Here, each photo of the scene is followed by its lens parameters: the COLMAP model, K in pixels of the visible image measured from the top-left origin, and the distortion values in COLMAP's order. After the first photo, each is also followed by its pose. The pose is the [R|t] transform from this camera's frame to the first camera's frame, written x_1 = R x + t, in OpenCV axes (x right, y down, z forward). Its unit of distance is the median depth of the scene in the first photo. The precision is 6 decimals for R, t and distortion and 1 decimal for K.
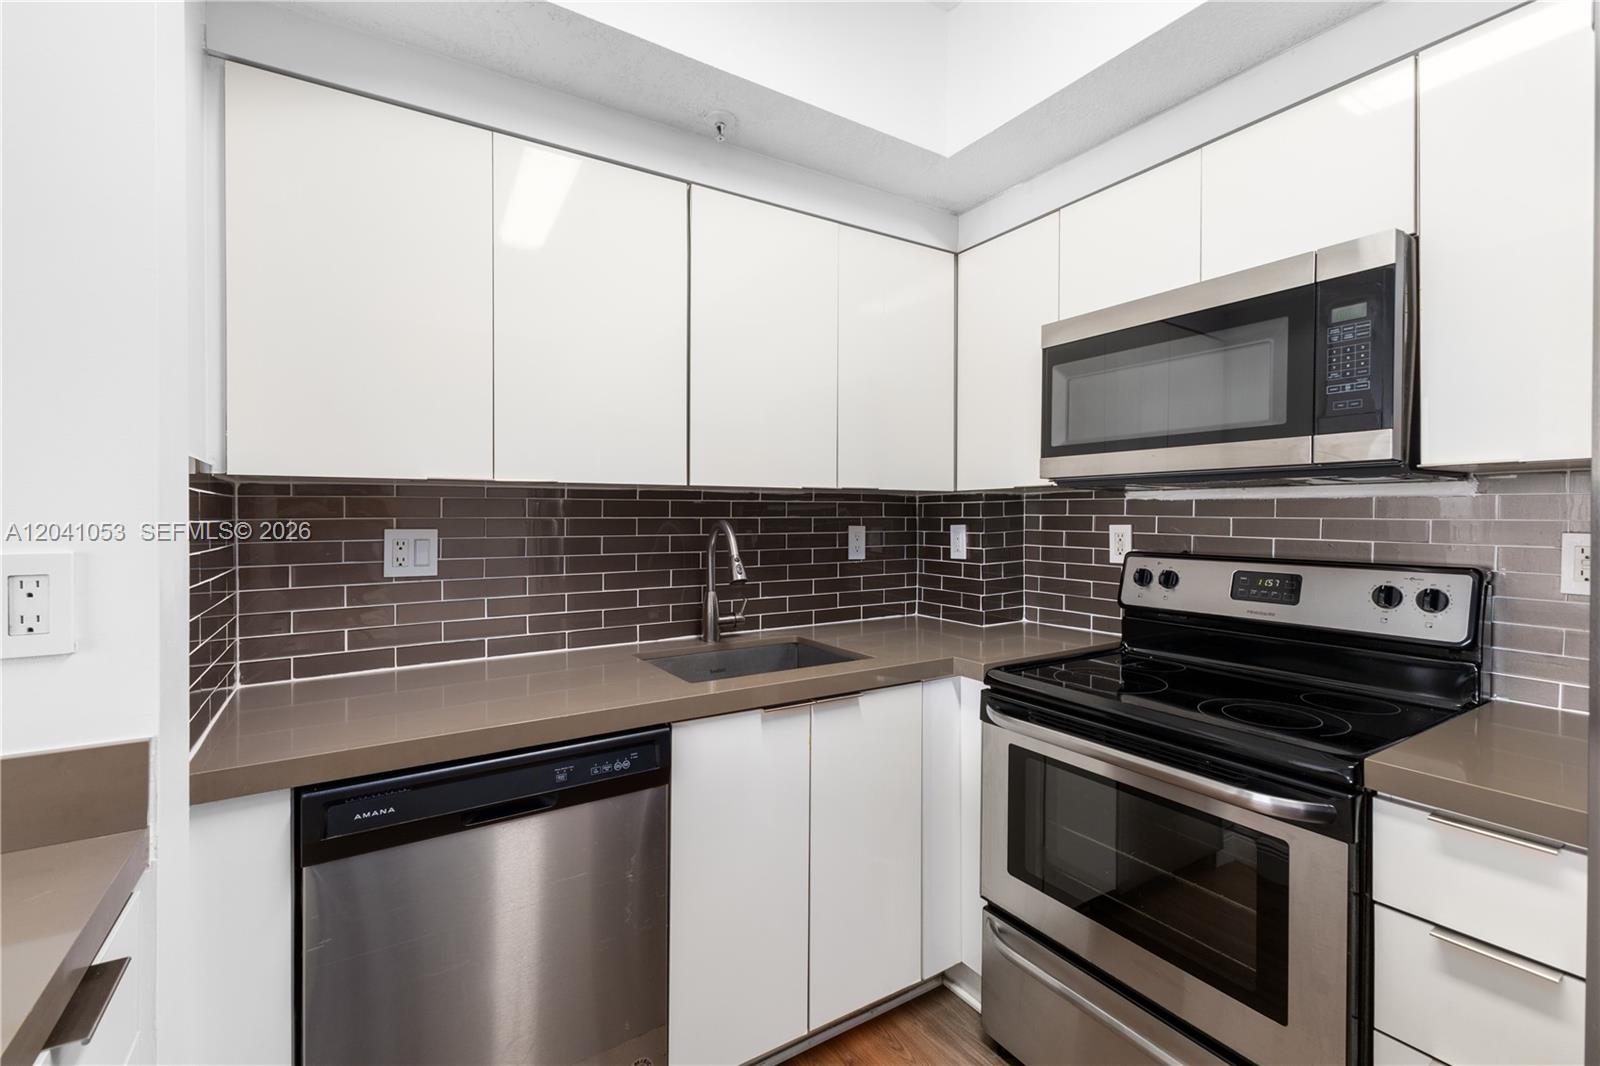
lens RADIAL K [[698.9, 0, 812.4], [0, 698.9, 516.2], [0, 0, 1]] dist [0.024023, -0.006613]
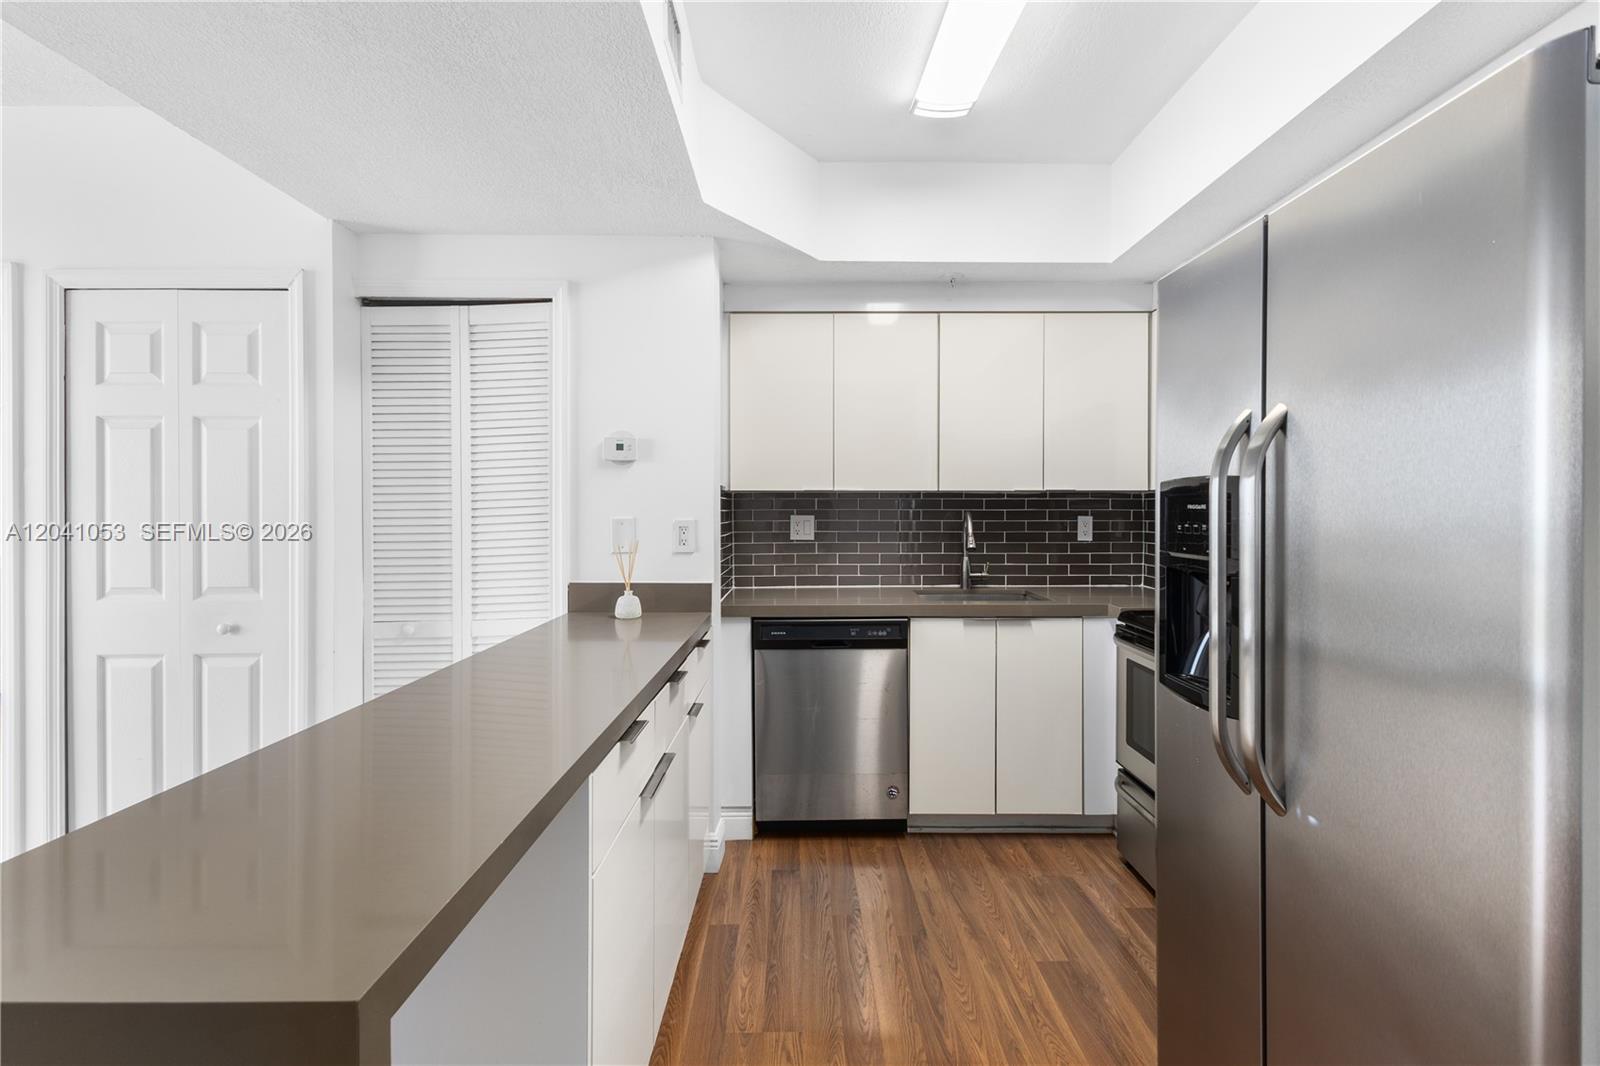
lens RADIAL K [[698.9, 0, 814.1], [0, 698.9, 508.3], [0, 0, 1]] dist [0.024023, -0.006613]
pose [[0.845719, -0.000149, -0.533629, 0.439183], [-0.001412, 0.999996, -0.002516, 0.003220], [0.533627, 0.002881, 0.845715, -0.552507]]
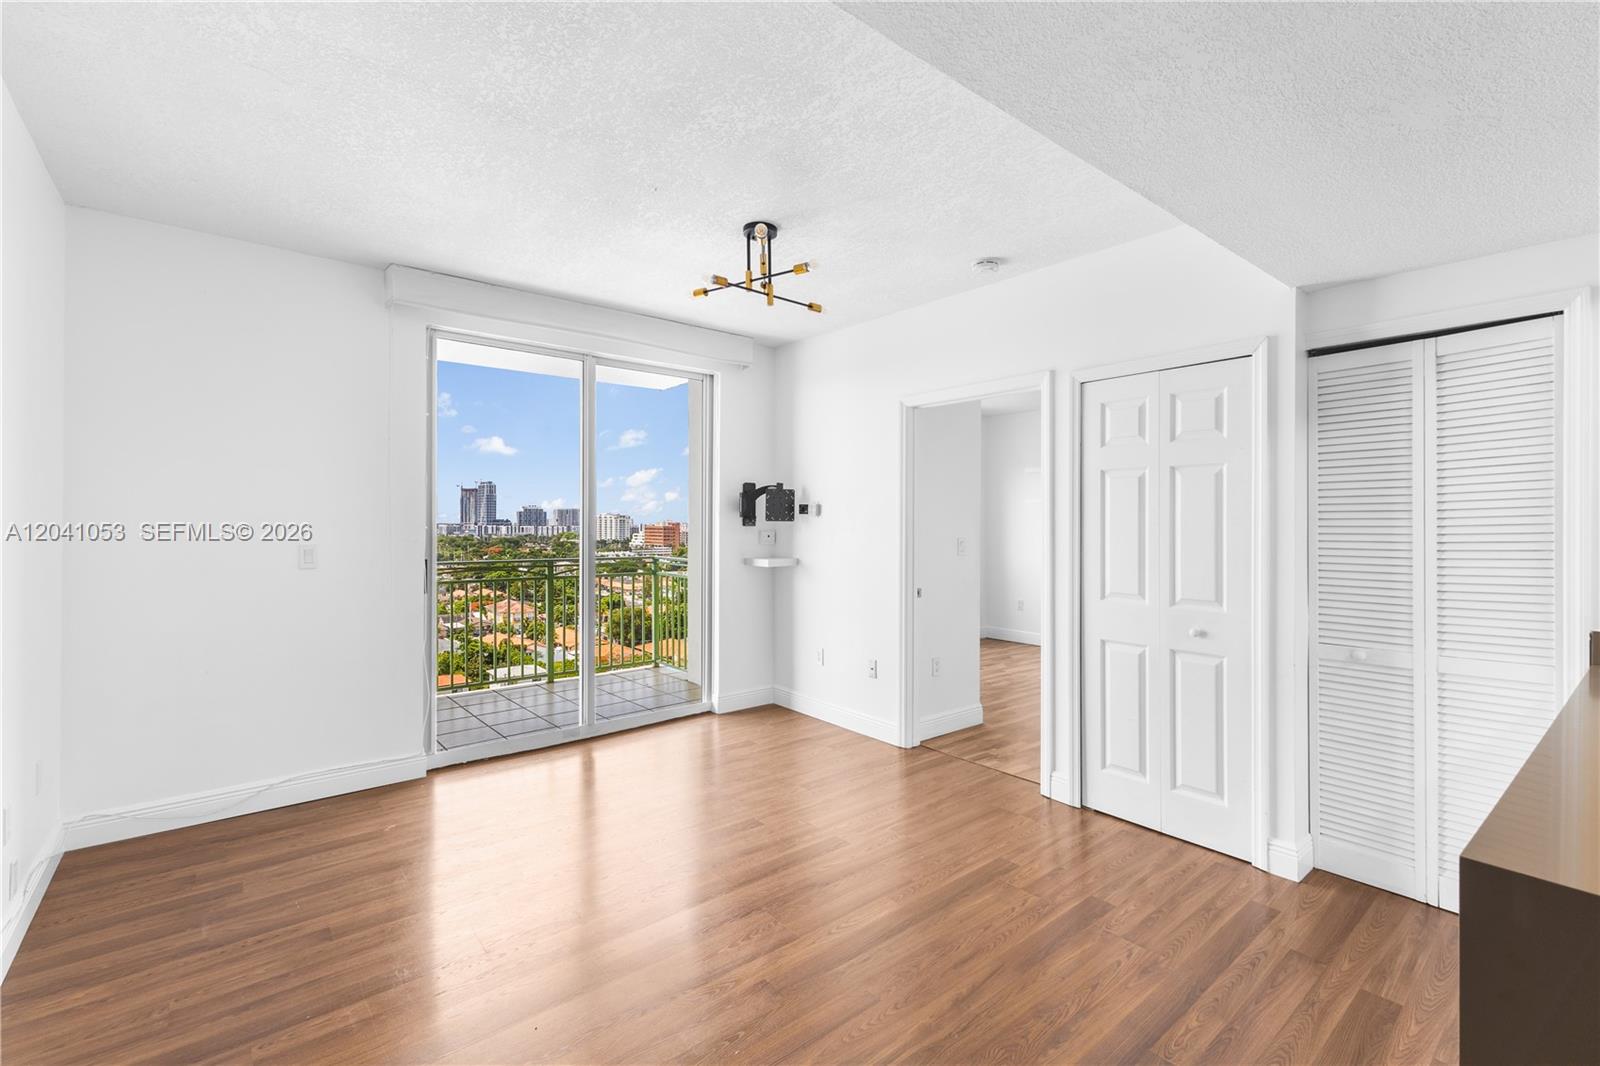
lens RADIAL K [[698.9, 0, 824.5], [0, 698.9, 524.1], [0, 0, 1]] dist [0.024023, -0.006613]
pose [[0.140356, 0.011632, -0.990033, 0.333649], [-0.007254, 0.999916, 0.010720, -0.037969], [0.990075, 0.005678, 0.140428, -1.077345]]
